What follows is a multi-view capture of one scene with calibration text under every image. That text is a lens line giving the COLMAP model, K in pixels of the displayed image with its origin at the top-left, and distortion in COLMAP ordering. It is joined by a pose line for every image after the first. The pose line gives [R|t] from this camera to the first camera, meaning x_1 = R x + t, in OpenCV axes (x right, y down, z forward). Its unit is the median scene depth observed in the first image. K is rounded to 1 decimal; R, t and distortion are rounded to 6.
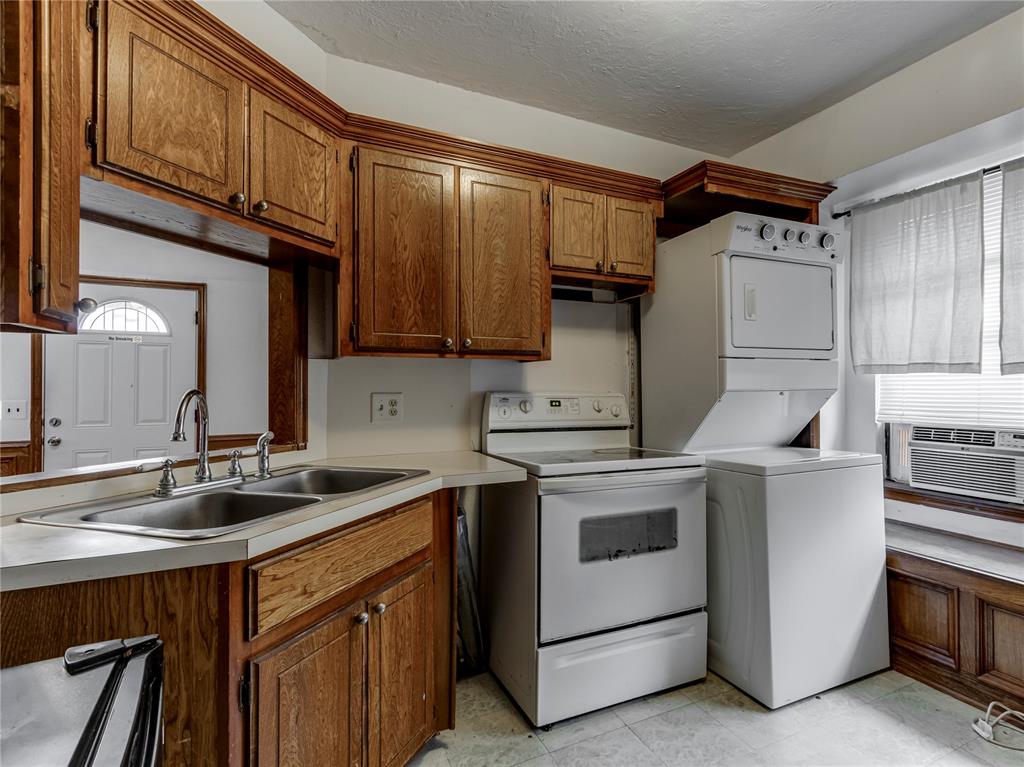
lens RADIAL K [[553.8, 0, 564.6], [0, 553.8, 382.5], [0, 0, 1]] dist [0.015590, -0.002533]
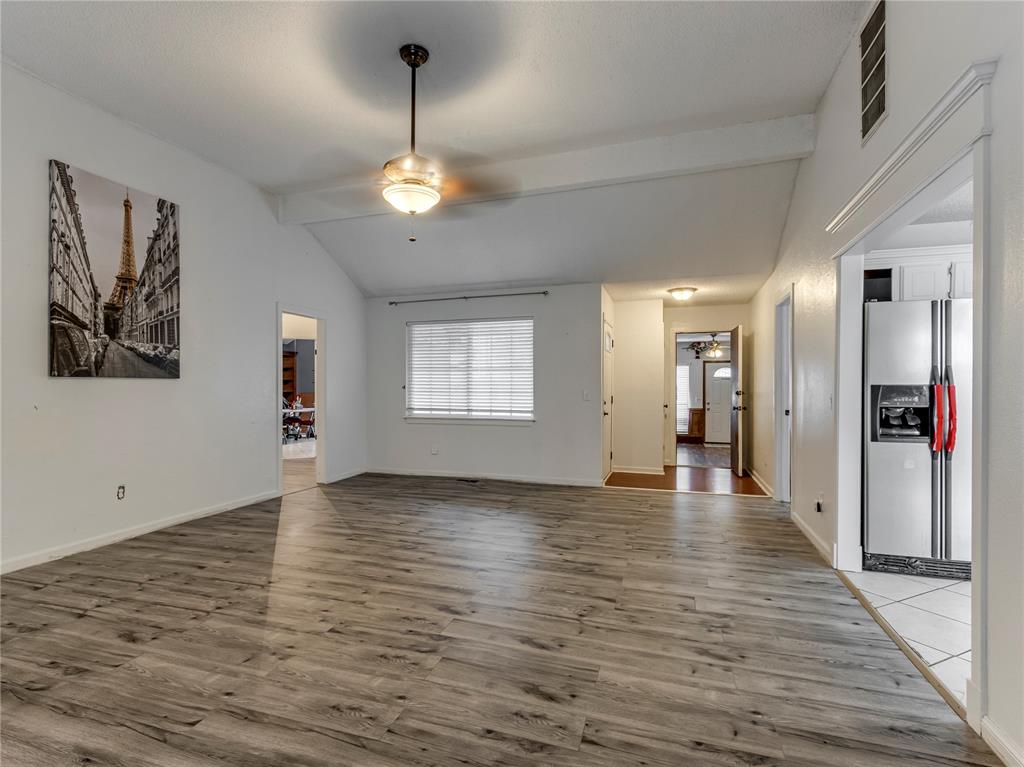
lens RADIAL K [[519.9, 0, 491.7], [0, 519.9, 398.2], [0, 0, 1]] dist [-0.005014, -0.001094]
pose [[0.691013, 0.011902, -0.722744, 0.912808], [0.001112, 0.999846, 0.017528, -0.038119], [0.722841, -0.012916, 0.690894, -4.069443]]
